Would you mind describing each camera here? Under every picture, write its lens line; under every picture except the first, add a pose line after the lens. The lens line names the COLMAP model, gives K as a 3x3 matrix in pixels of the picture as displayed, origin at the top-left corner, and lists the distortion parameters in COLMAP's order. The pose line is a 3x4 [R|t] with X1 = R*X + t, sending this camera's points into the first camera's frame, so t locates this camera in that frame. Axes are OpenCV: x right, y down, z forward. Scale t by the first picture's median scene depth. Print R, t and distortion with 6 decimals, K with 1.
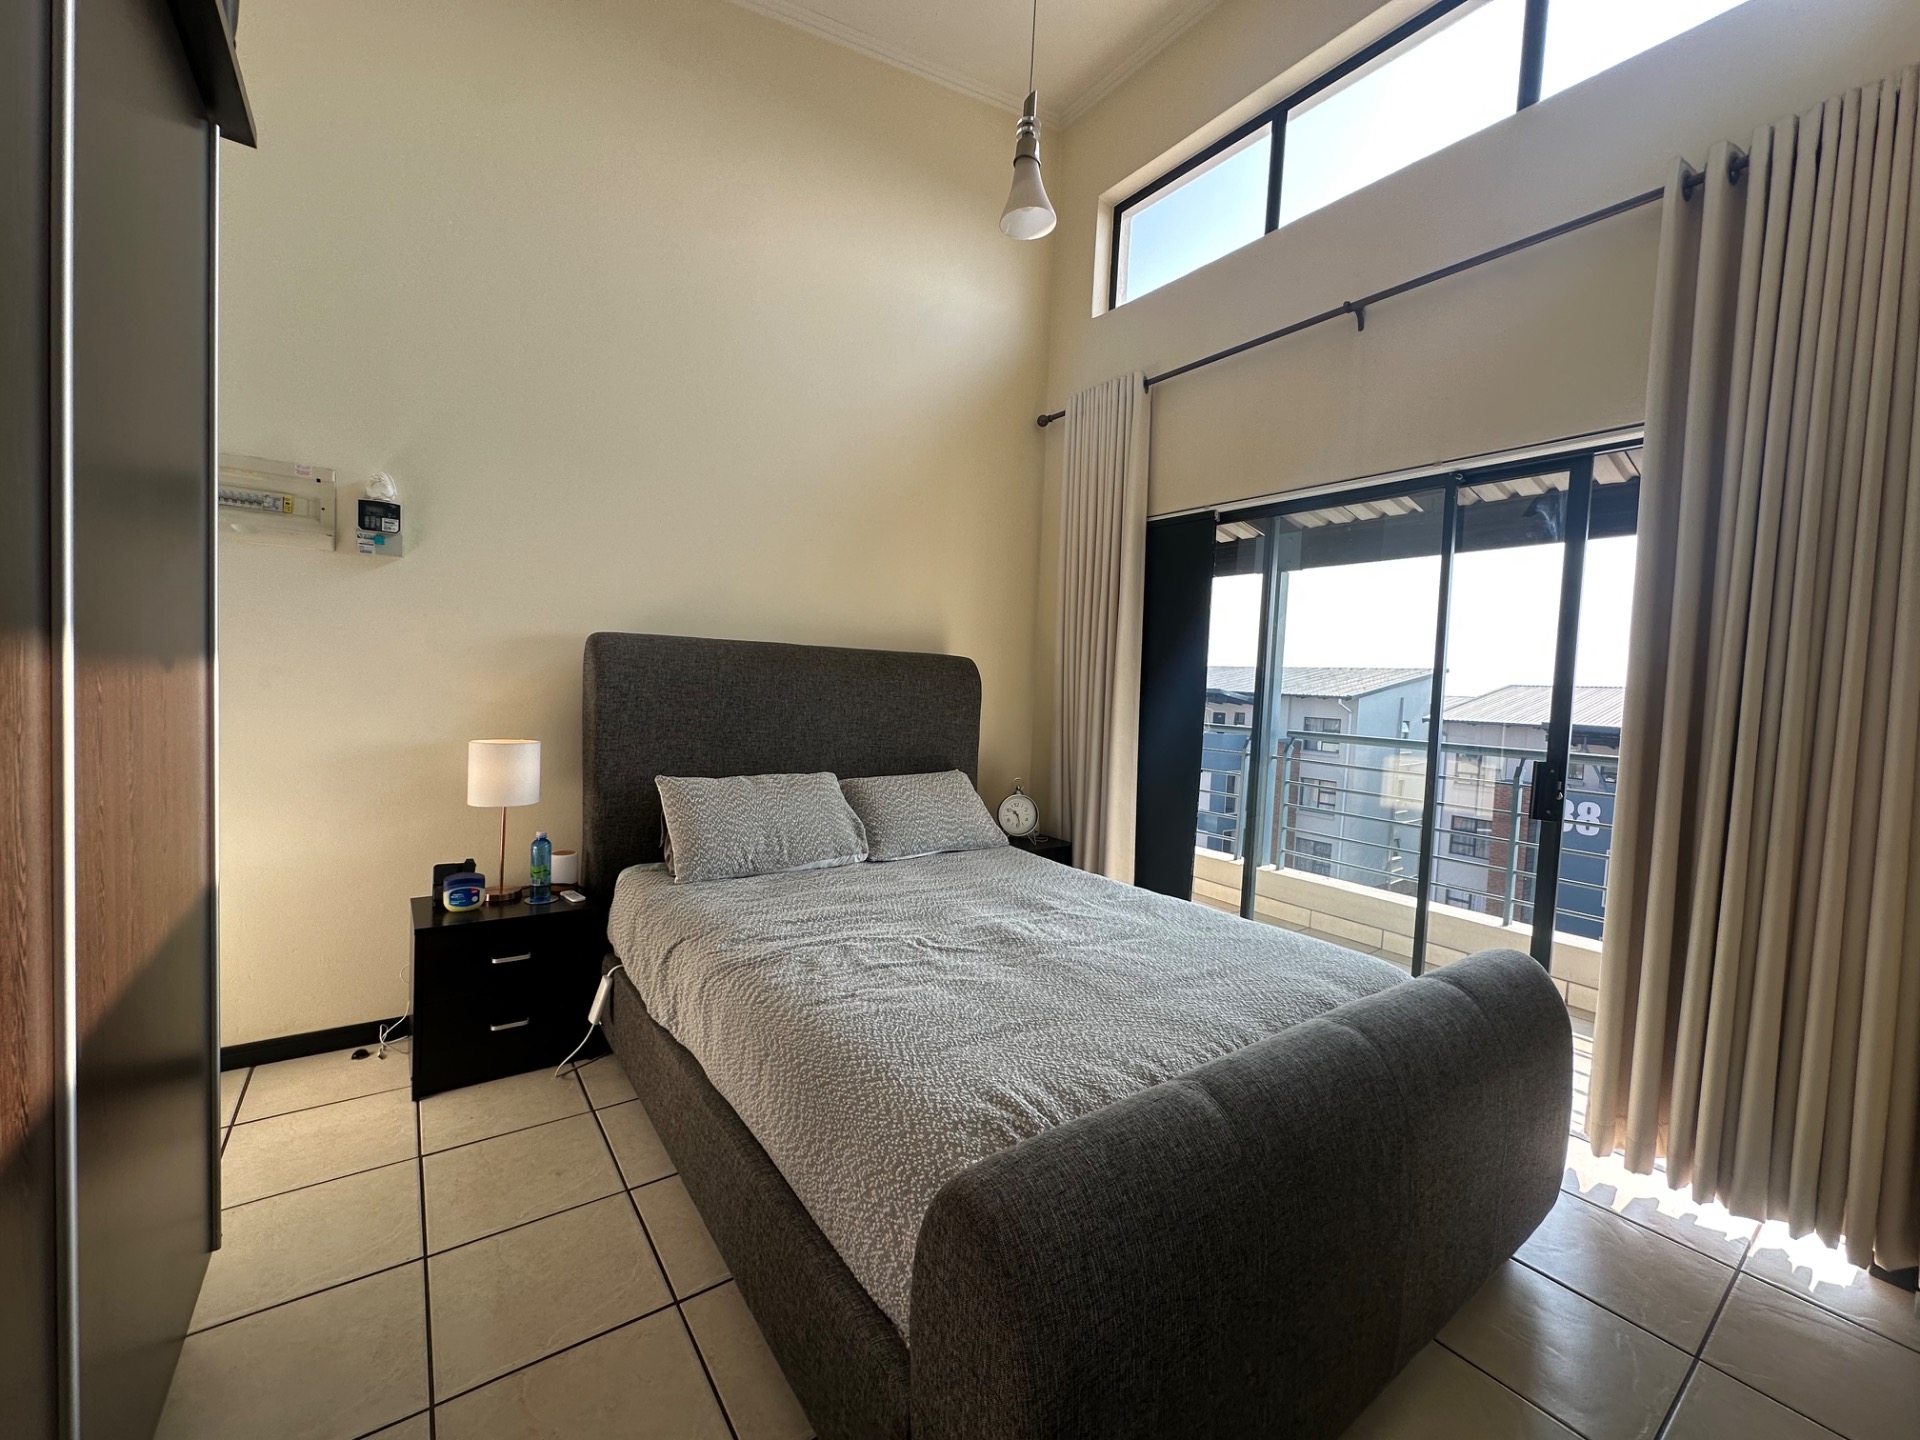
lens RADIAL K [[771.8, 0, 993.0], [0, 771.8, 721.6], [0, 0, 1]] dist [-0.005751, 0.001099]
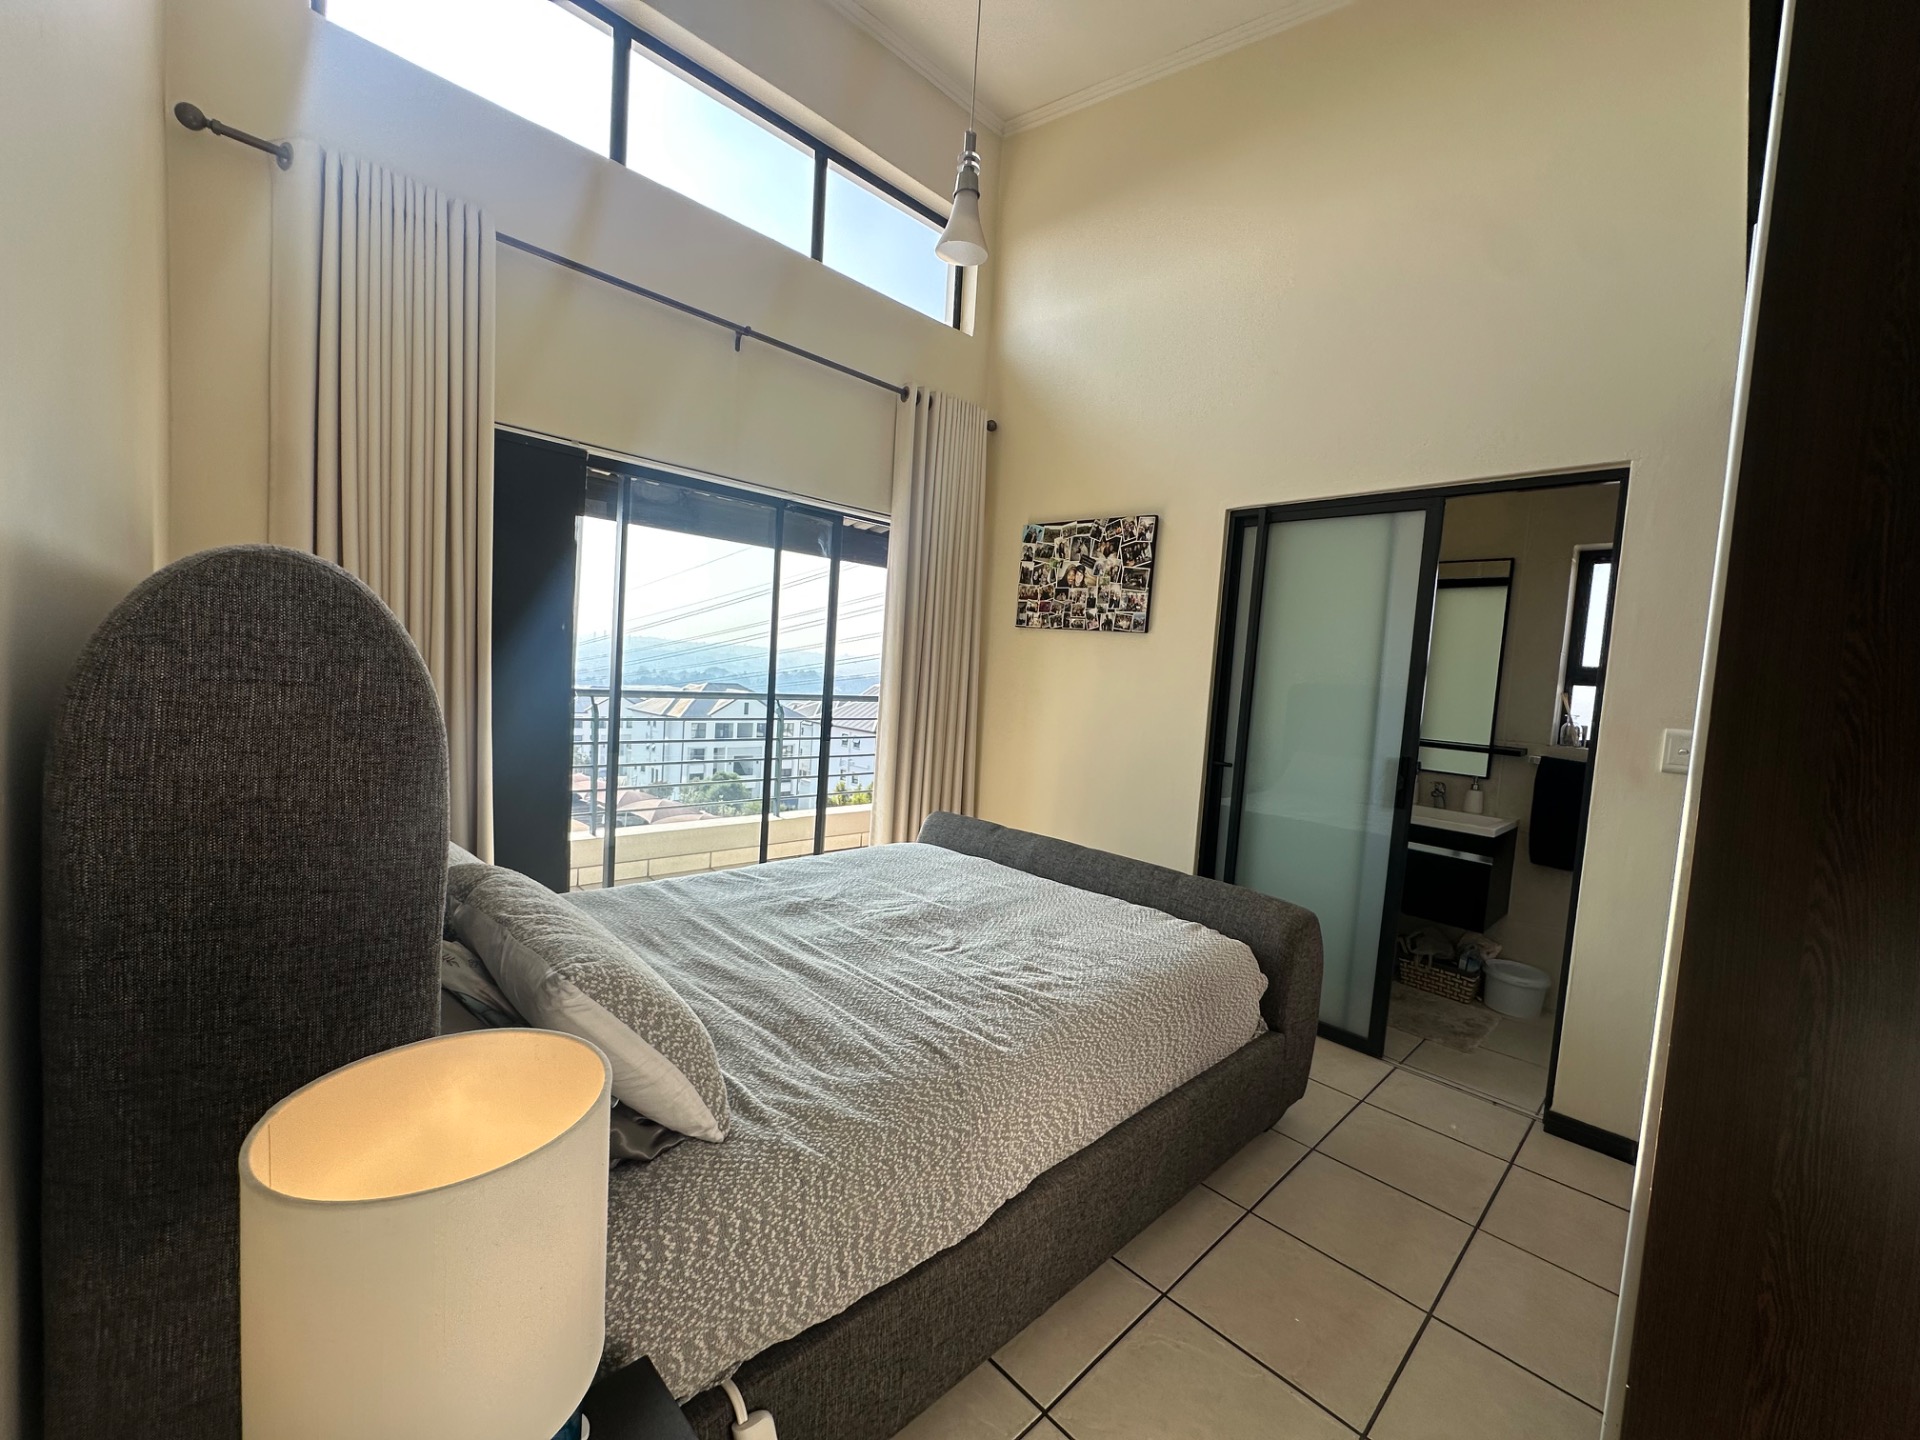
lens RADIAL K [[771.8, 0, 959.8], [0, 771.8, 714.6], [0, 0, 1]] dist [-0.005751, 0.001099]
pose [[-0.083212, -0.102759, 0.991220, -1.166508], [-0.011382, 0.994702, 0.102164, -0.115711], [-0.996467, -0.002781, -0.083941, 1.222729]]
